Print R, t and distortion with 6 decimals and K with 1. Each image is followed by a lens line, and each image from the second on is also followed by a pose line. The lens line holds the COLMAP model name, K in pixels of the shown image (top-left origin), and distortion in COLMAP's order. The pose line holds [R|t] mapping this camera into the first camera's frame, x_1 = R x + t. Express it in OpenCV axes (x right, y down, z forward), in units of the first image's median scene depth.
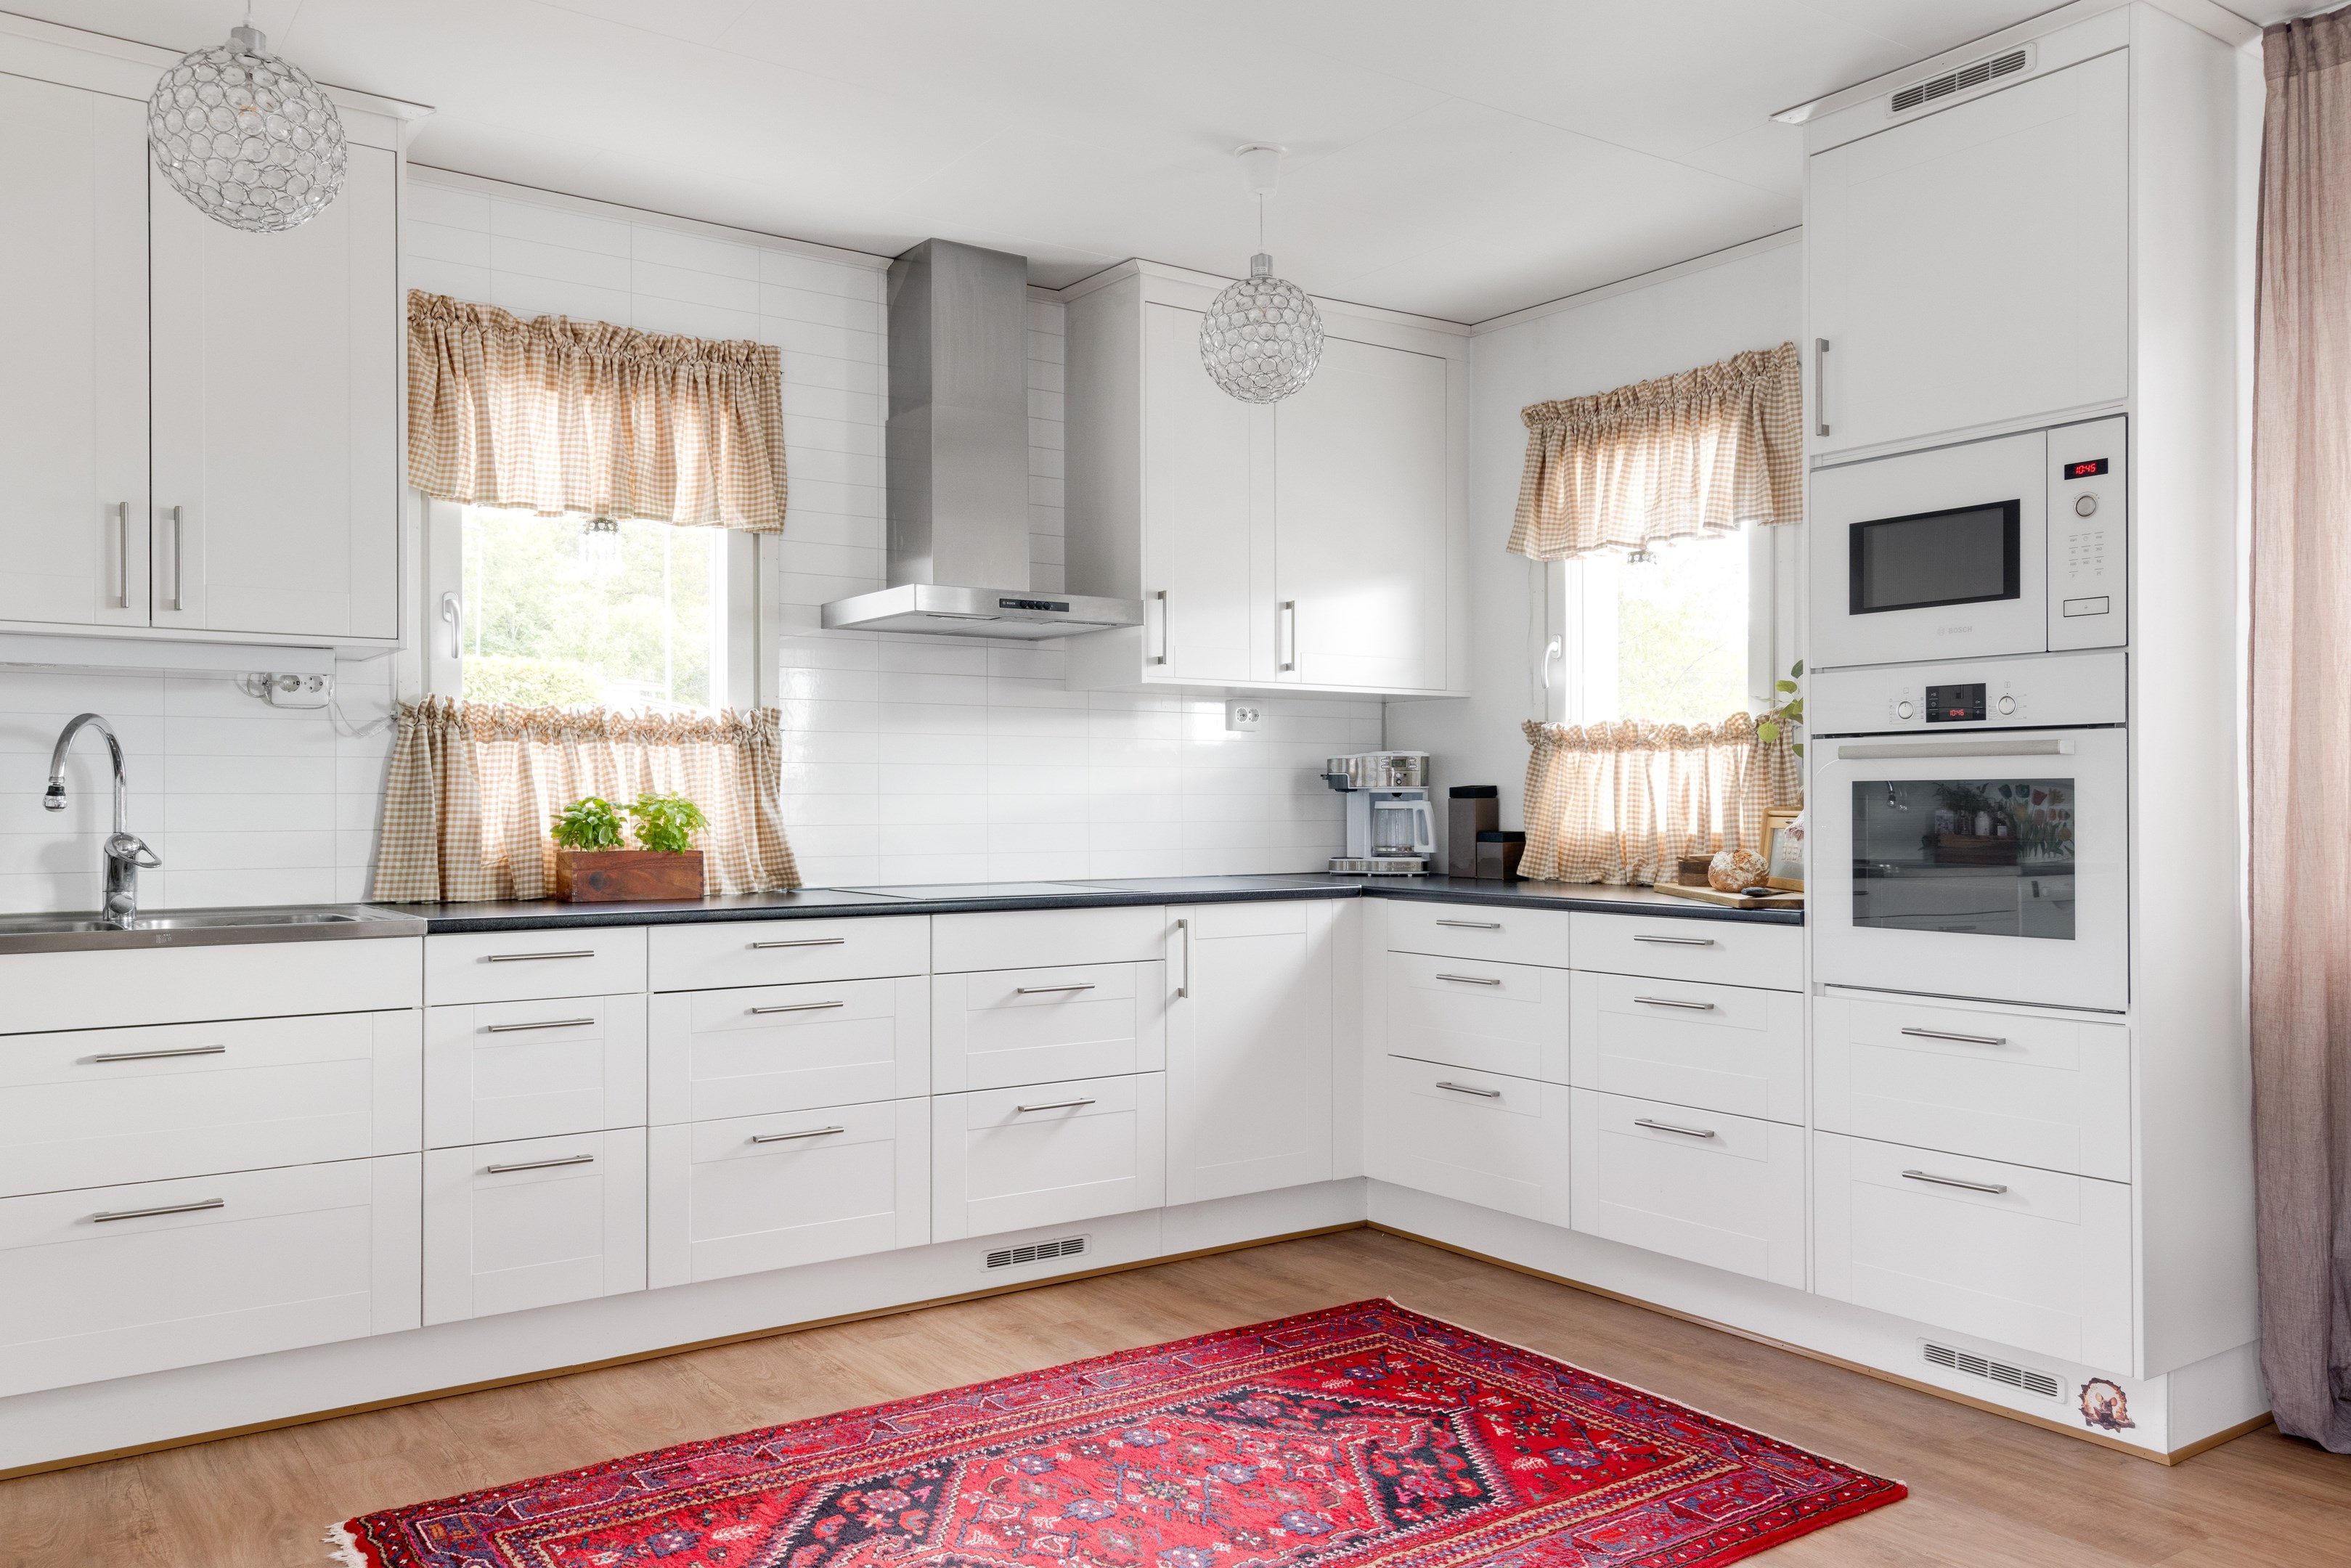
lens RADIAL K [[1800.0, 0, 1316.2], [0, 1800.0, 791.3], [0, 0, 1]] dist [0.008689, 0.003352]
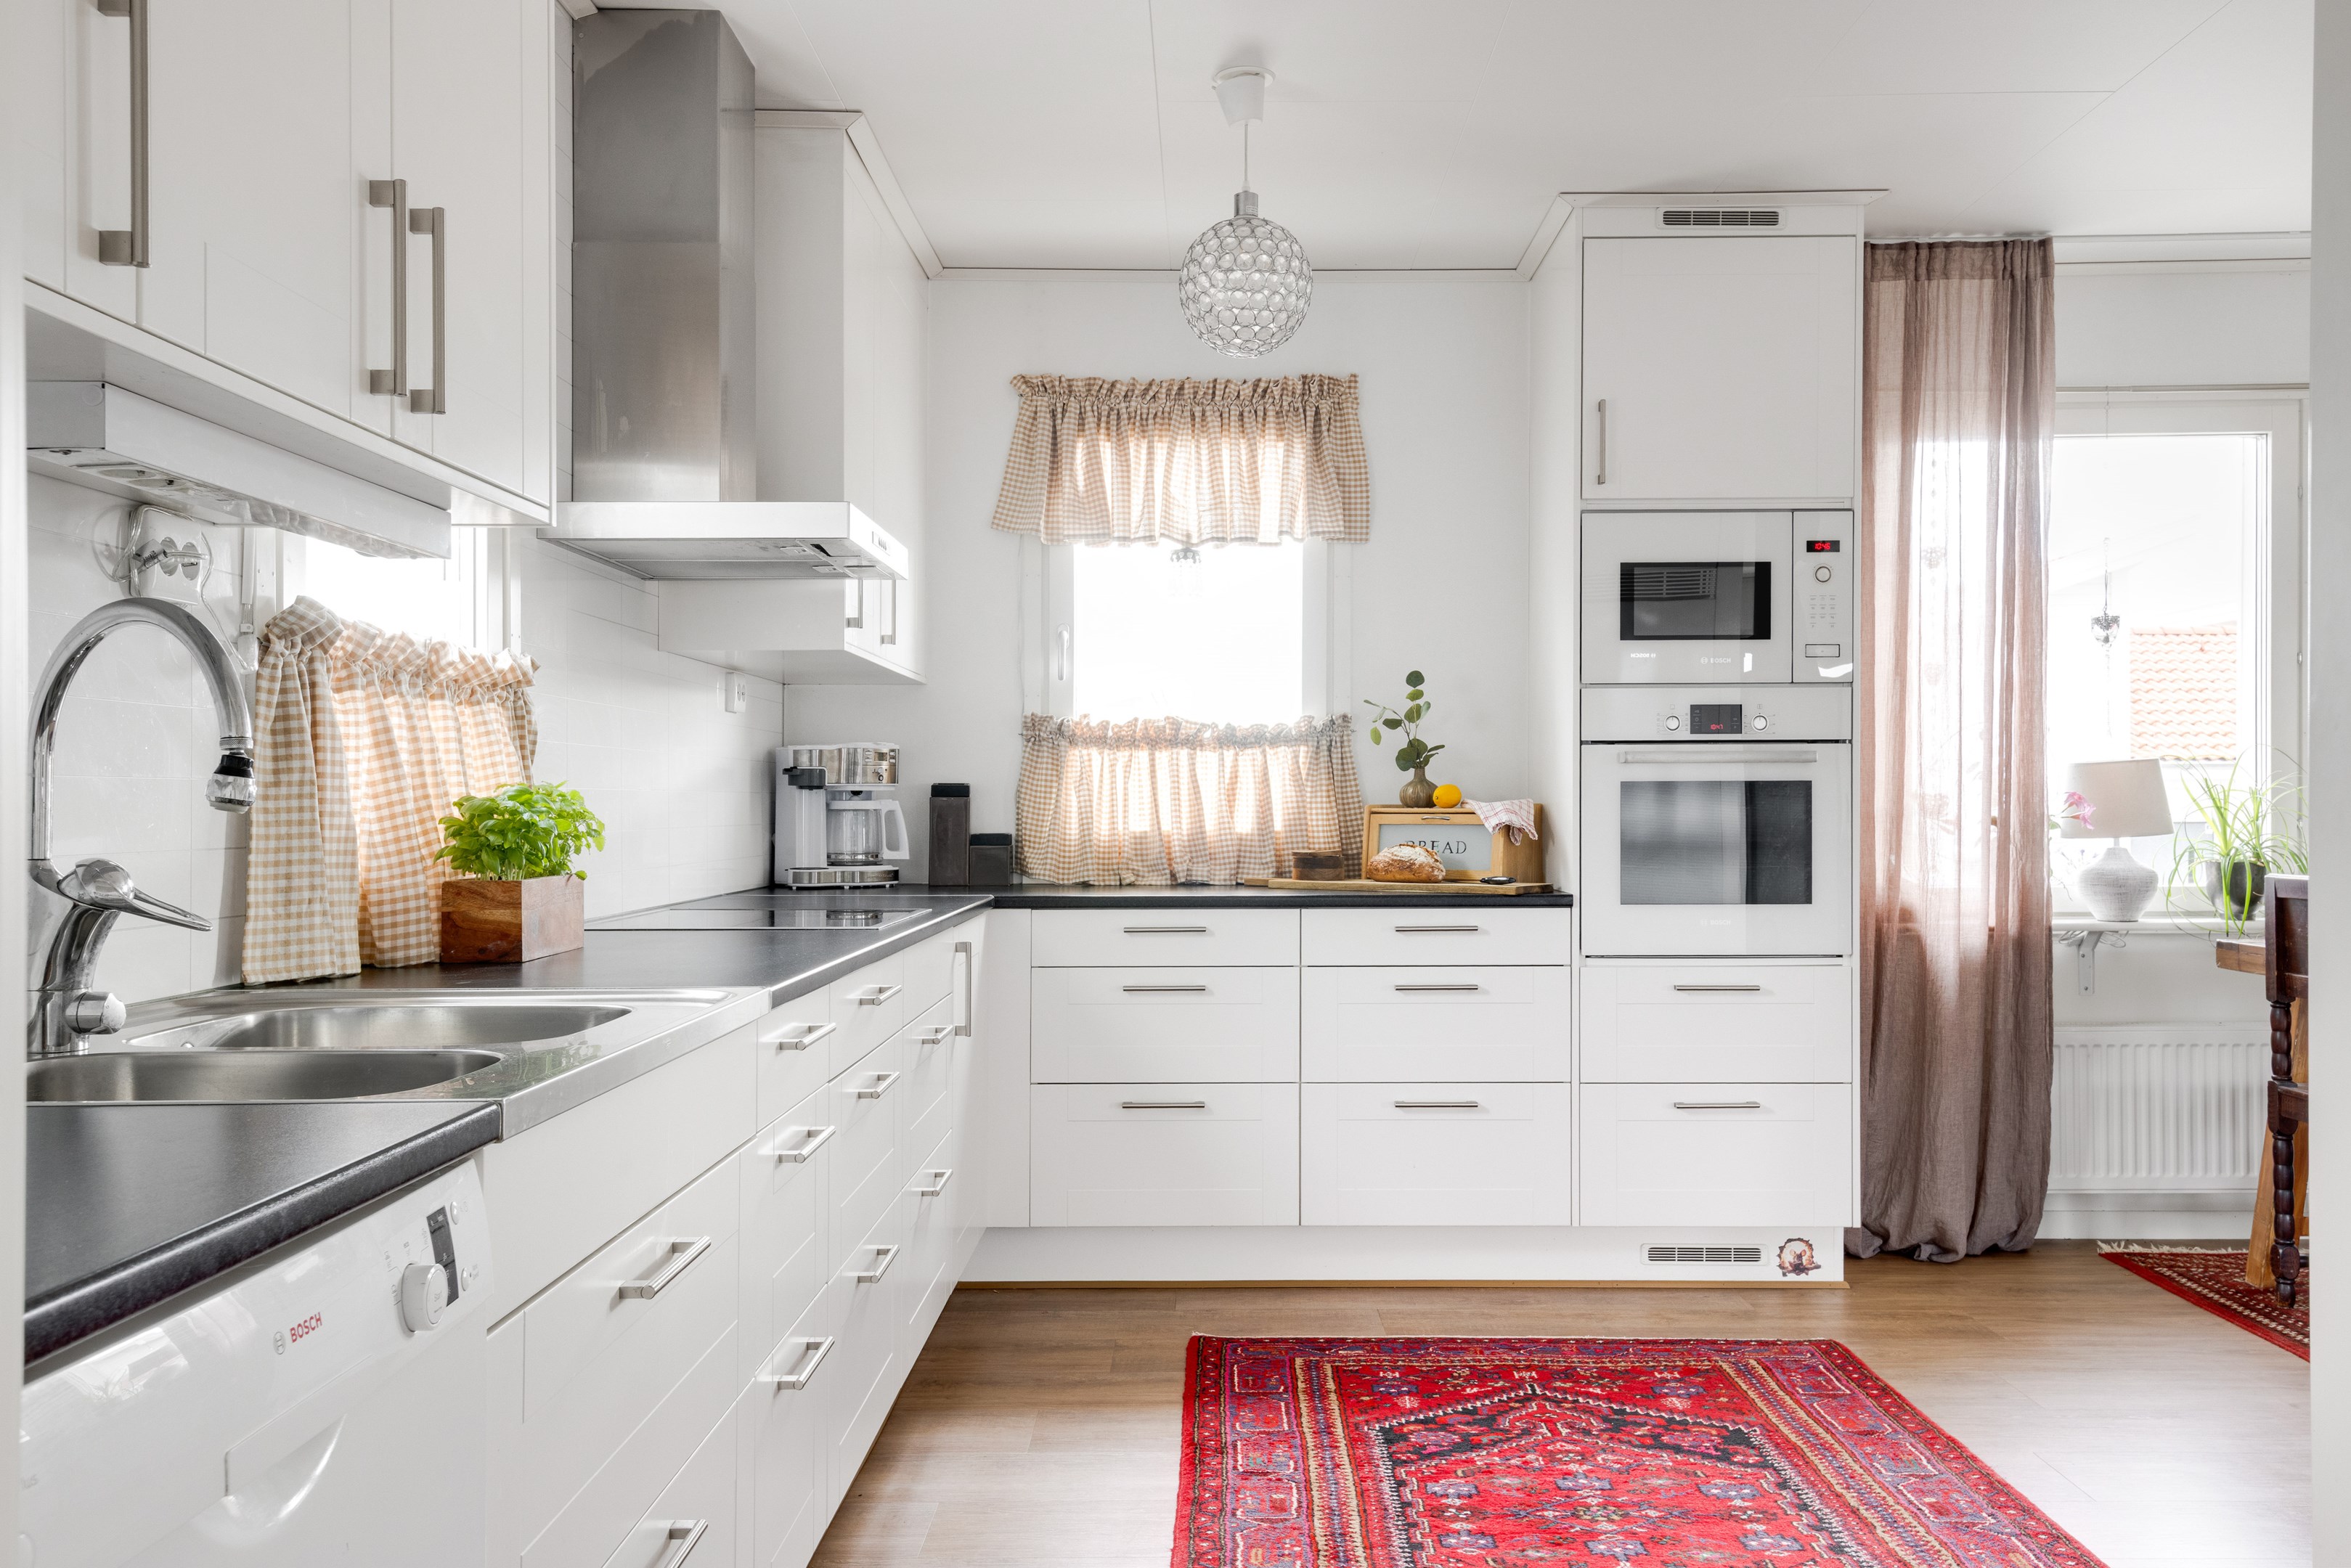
lens RADIAL K [[1924.1, 0, 1175.5], [0, 1924.1, 784.0], [0, 0, 1]] dist [0.002927, 0.002867]
pose [[0.600075, 0.008195, 0.799901, -0.780553], [-0.002194, 0.999961, -0.008599, 0.006693], [-0.799940, 0.003405, 0.600070, 0.422612]]
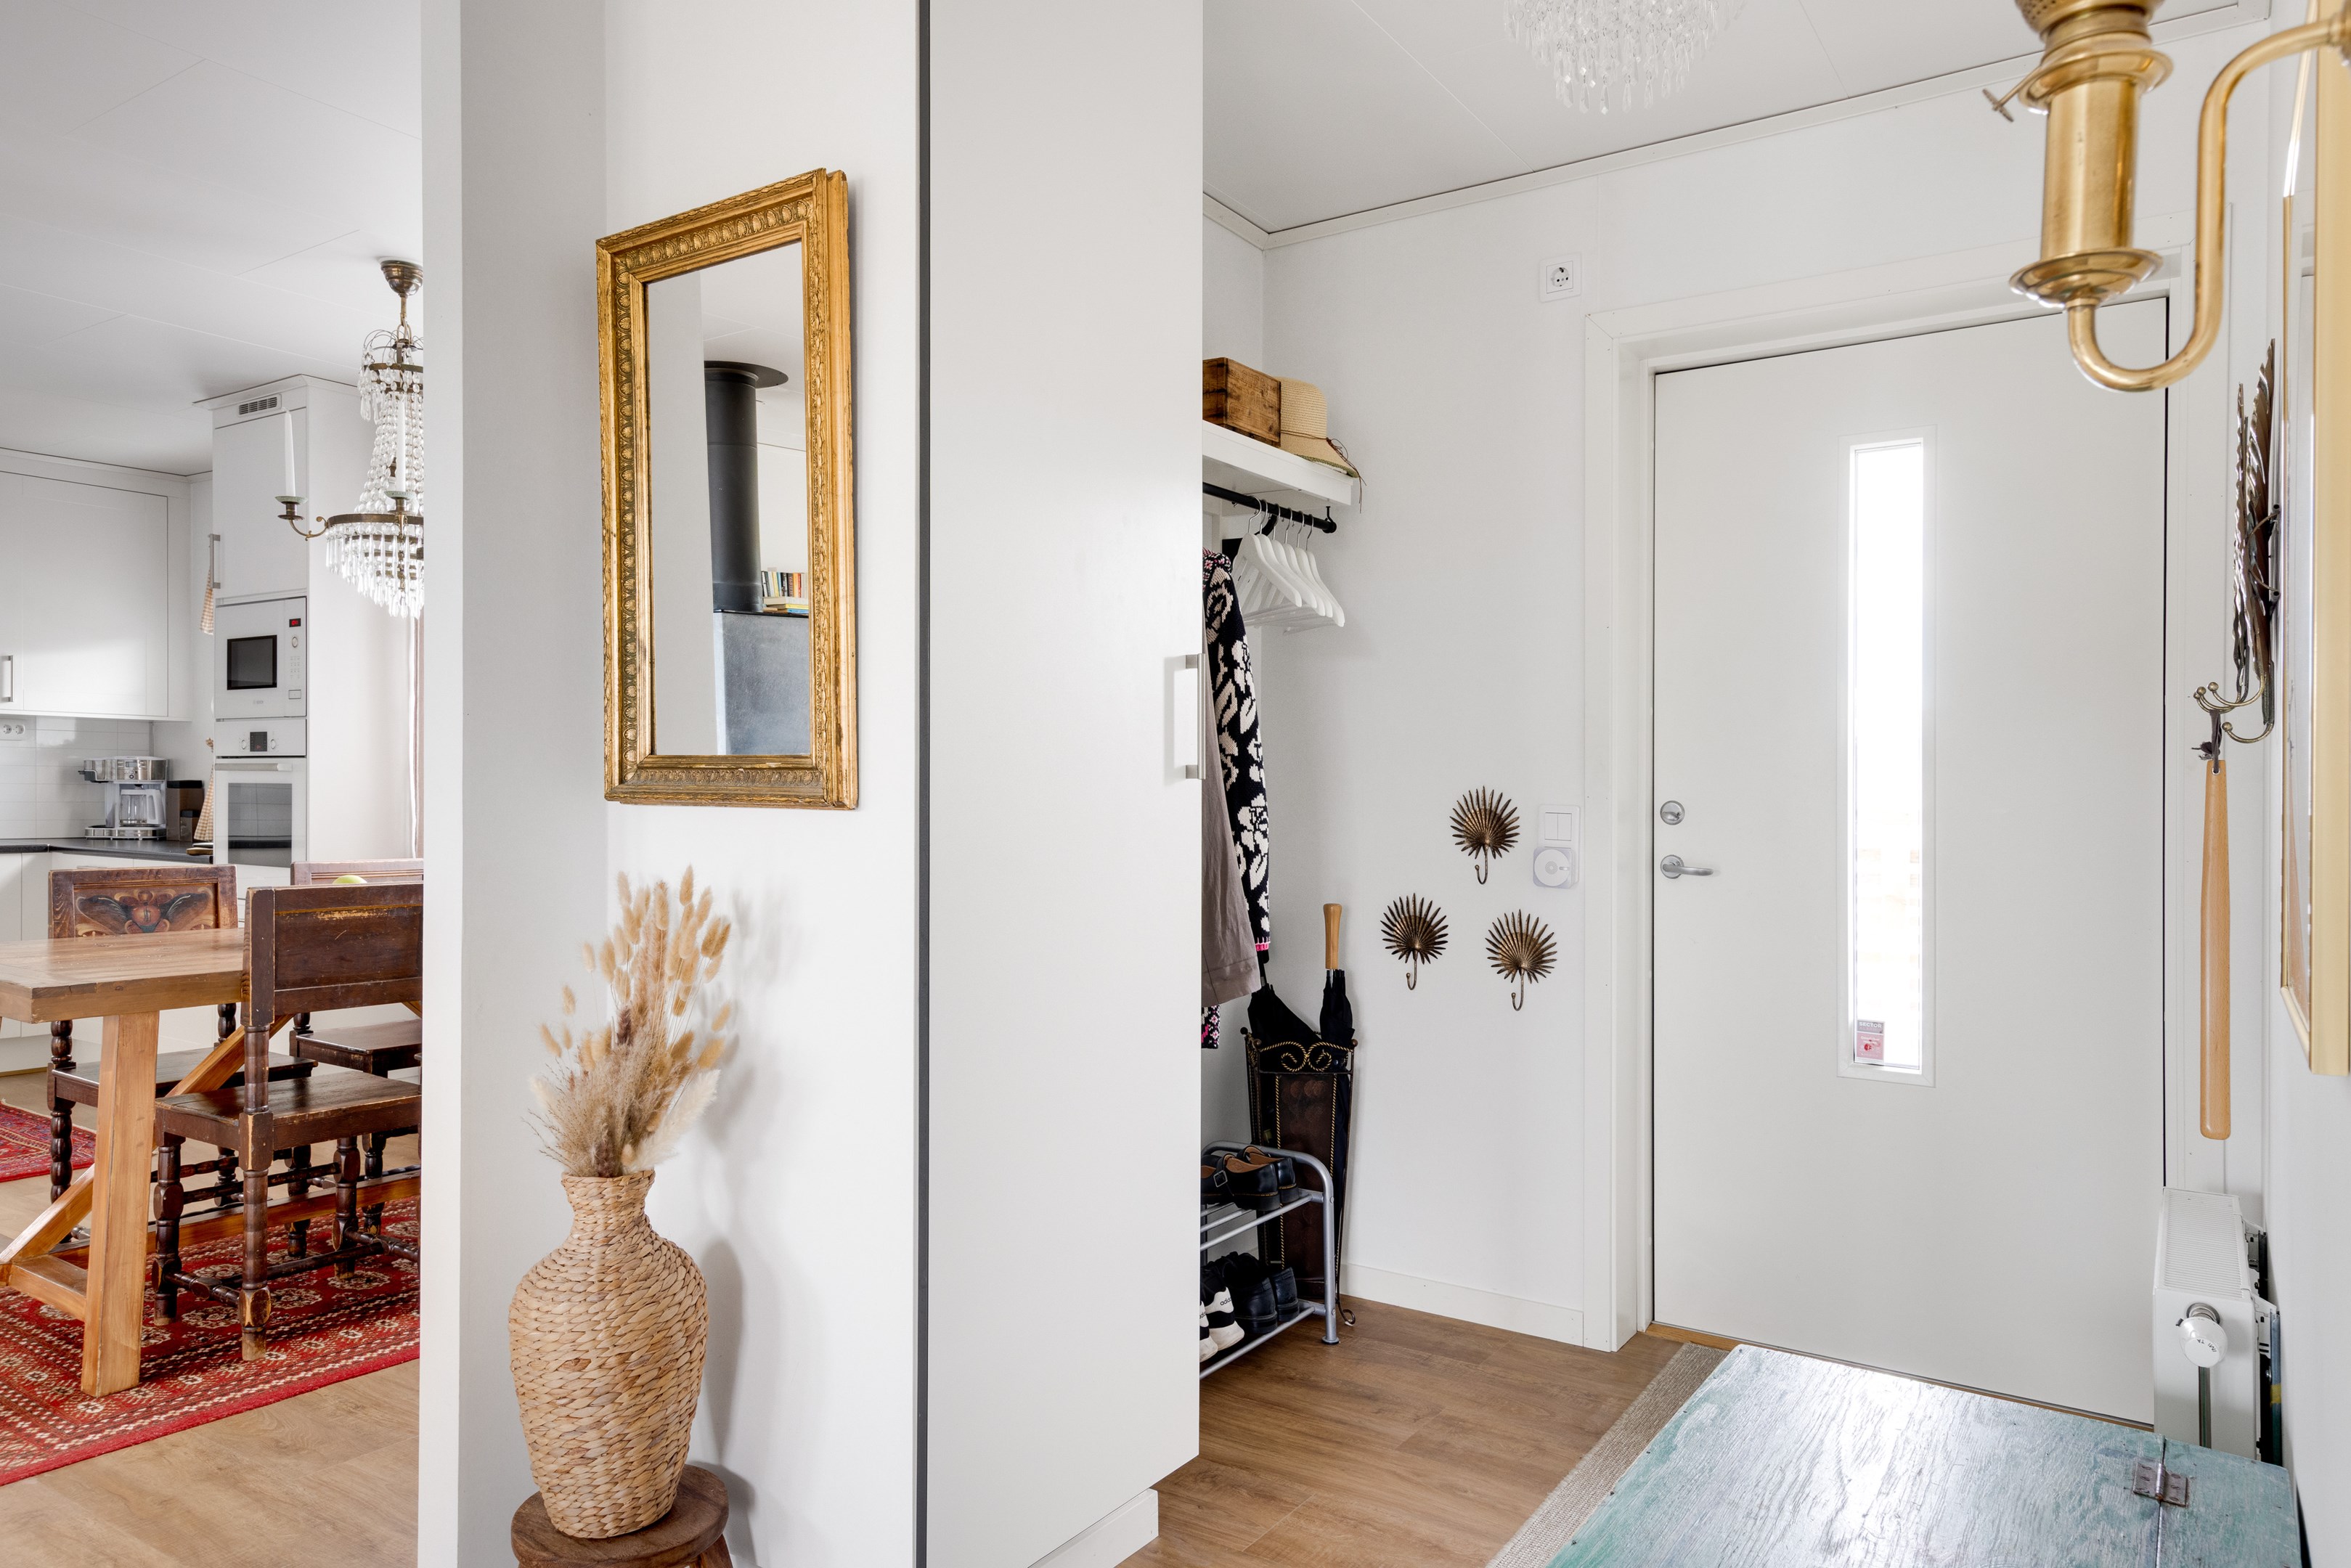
lens RADIAL K [[1497.1, 0, 1276.9], [0, 1497.1, 803.9], [0, 0, 1]] dist [-0.001850, 0.002864]
pose [[0.931501, 0.001456, 0.363735, 0.624470], [-0.008658, 0.999797, 0.018171, -0.017666], [-0.363635, -0.020075, 0.931325, -0.661921]]
